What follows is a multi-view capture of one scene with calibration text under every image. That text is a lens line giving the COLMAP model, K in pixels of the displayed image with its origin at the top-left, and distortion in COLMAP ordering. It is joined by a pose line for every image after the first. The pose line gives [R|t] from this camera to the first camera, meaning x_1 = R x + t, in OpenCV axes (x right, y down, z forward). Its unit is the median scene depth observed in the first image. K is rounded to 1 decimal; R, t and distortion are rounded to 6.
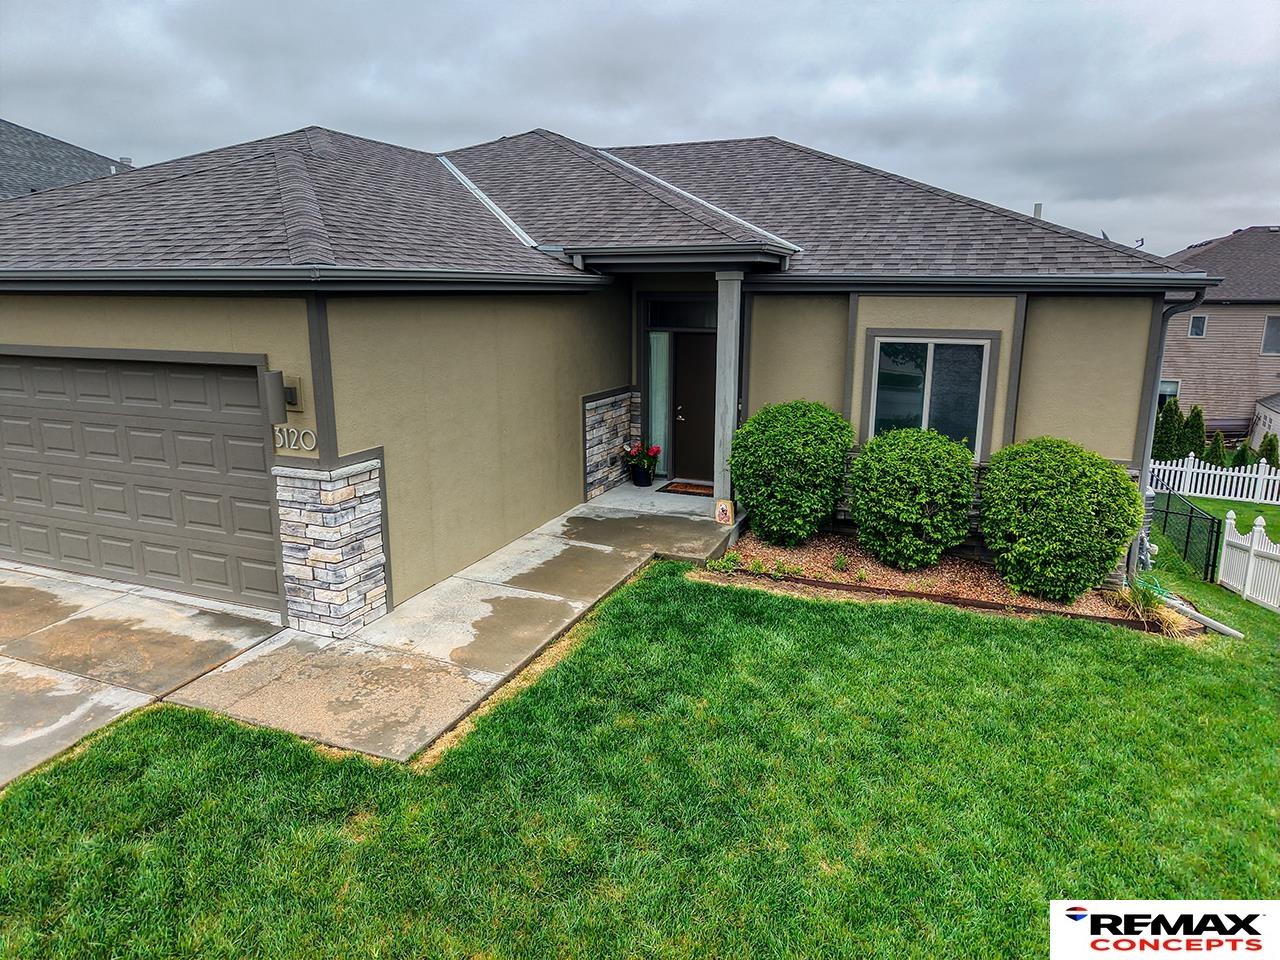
lens RADIAL K [[866.8, 0, 640.0], [0, 866.8, 480.0], [0, 0, 1]] dist [0.023882, -0.054717]
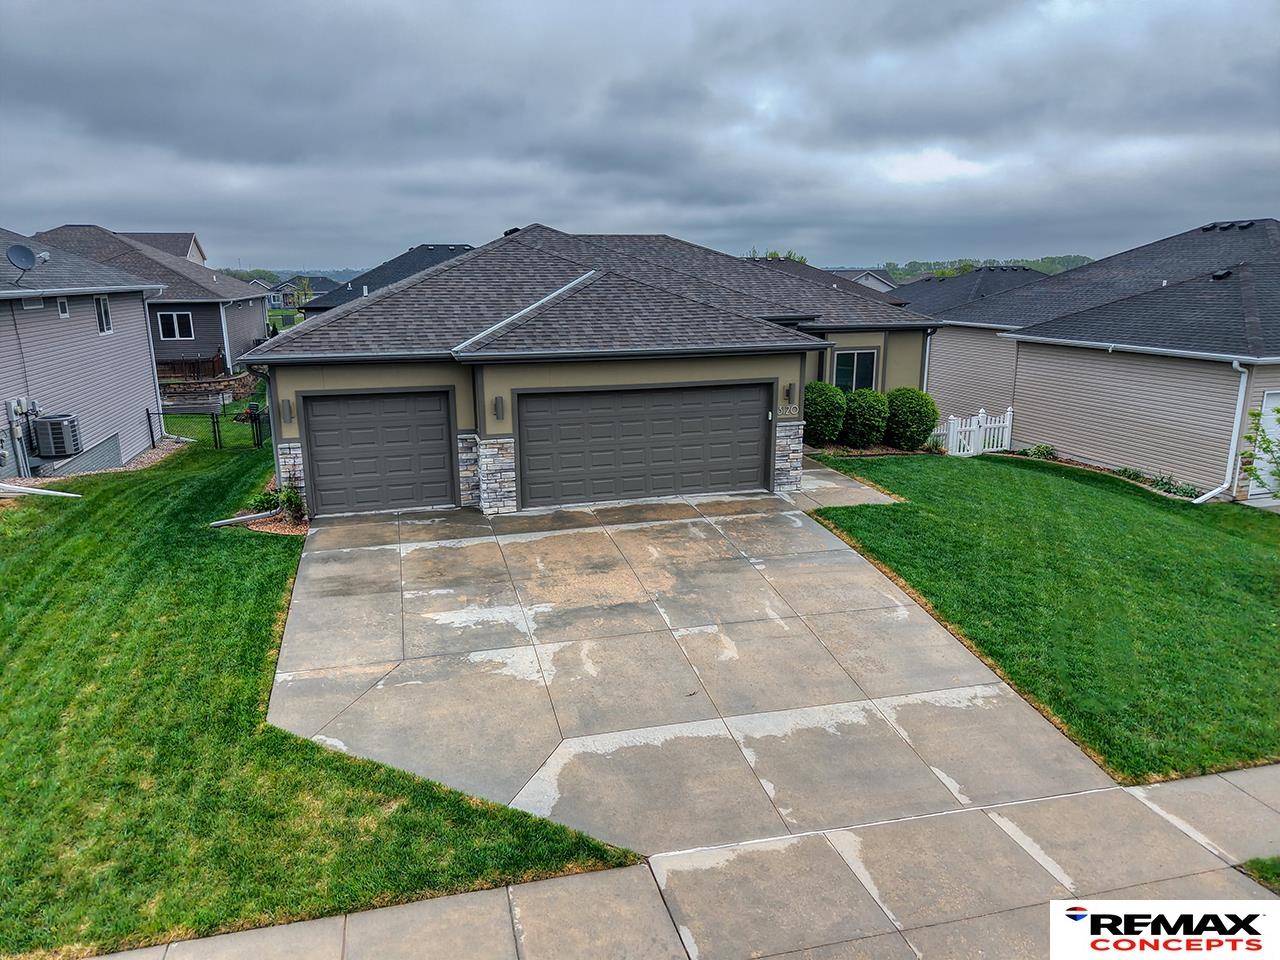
lens RADIAL K [[865.1, 0, 640.0], [0, 865.1, 480.0], [0, 0, 1]] dist [0.035289, -0.051011]
pose [[0.783102, -0.151580, 0.603138, -2.004143], [0.144942, 0.987618, 0.060018, -0.053136], [-0.604767, 0.040420, 0.795376, -0.633053]]
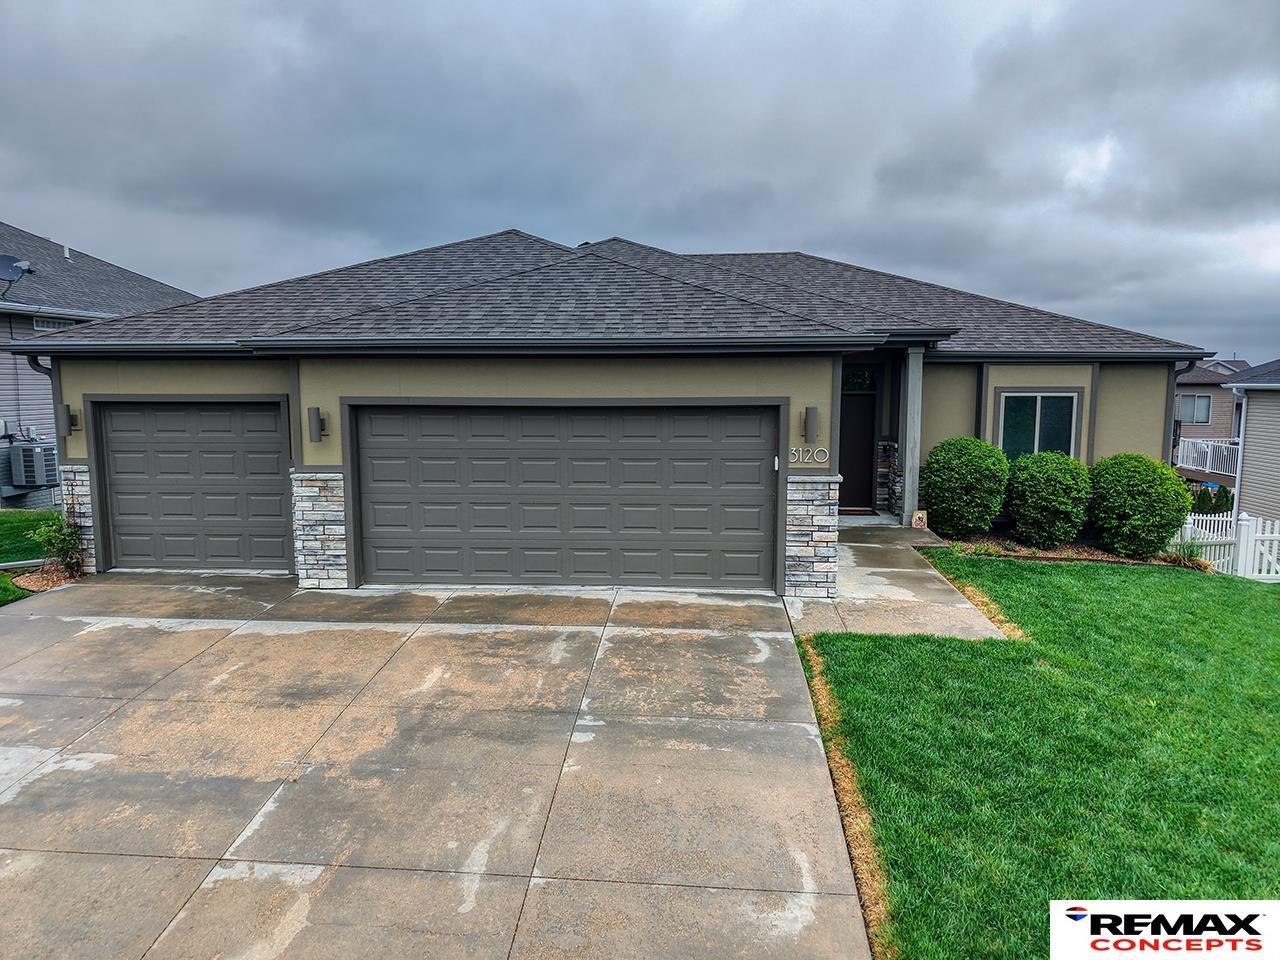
lens RADIAL K [[865.1, 0, 640.0], [0, 865.1, 480.0], [0, 0, 1]] dist [0.035289, -0.051011]
pose [[0.950004, -0.039800, 0.309690, -0.979920], [0.072042, 0.993021, -0.093375, 0.094477], [-0.303812, 0.111017, 0.946242, -0.231865]]
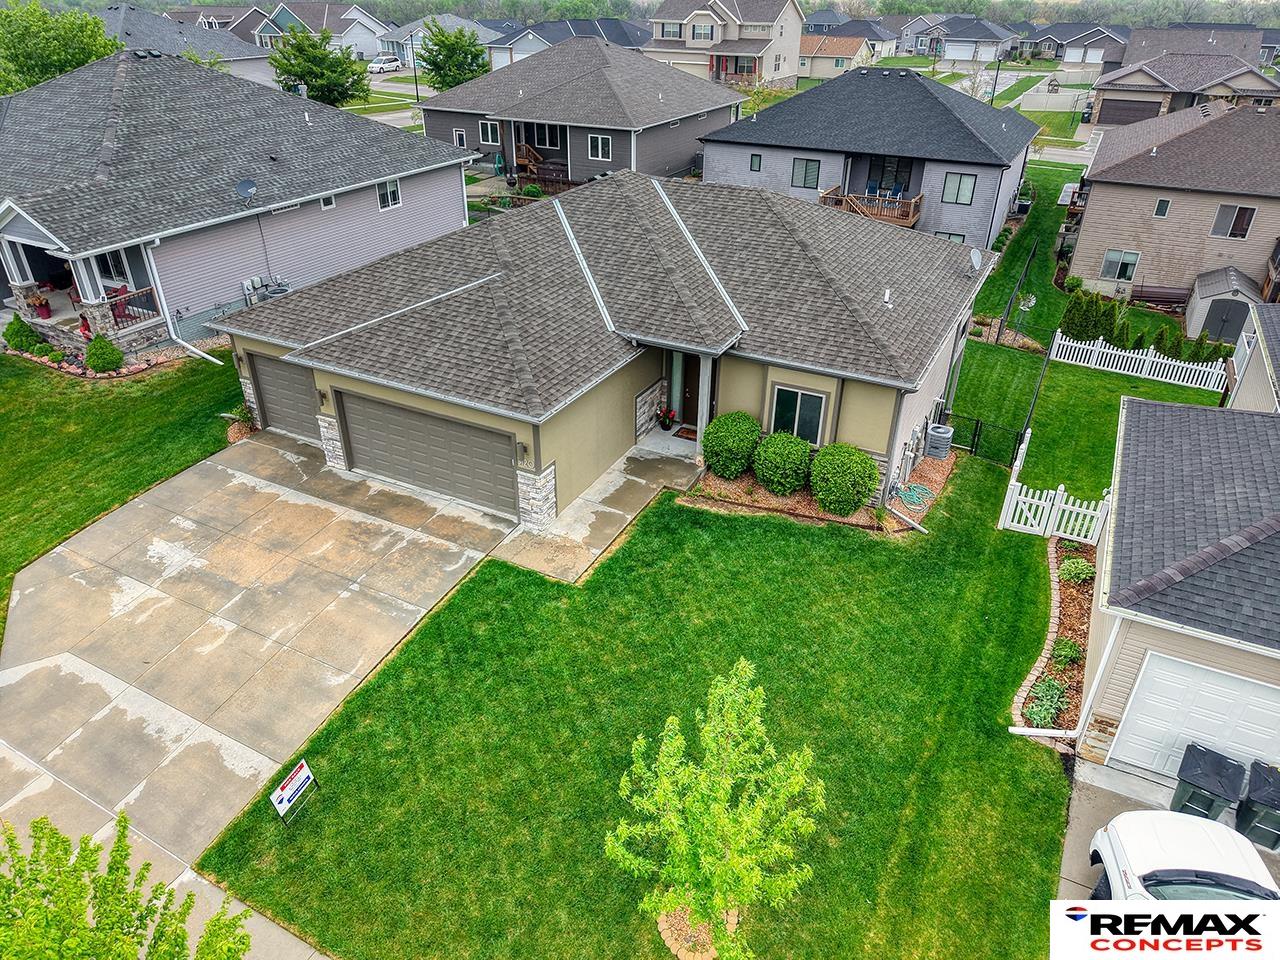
lens RADIAL K [[866.8, 0, 640.0], [0, 866.8, 480.0], [0, 0, 1]] dist [0.023882, -0.054717]
pose [[0.996510, 0.048586, -0.067876, 0.127671], [-0.026295, 0.954461, 0.297173, -0.717087], [0.079223, -0.294351, 0.952408, -1.385351]]
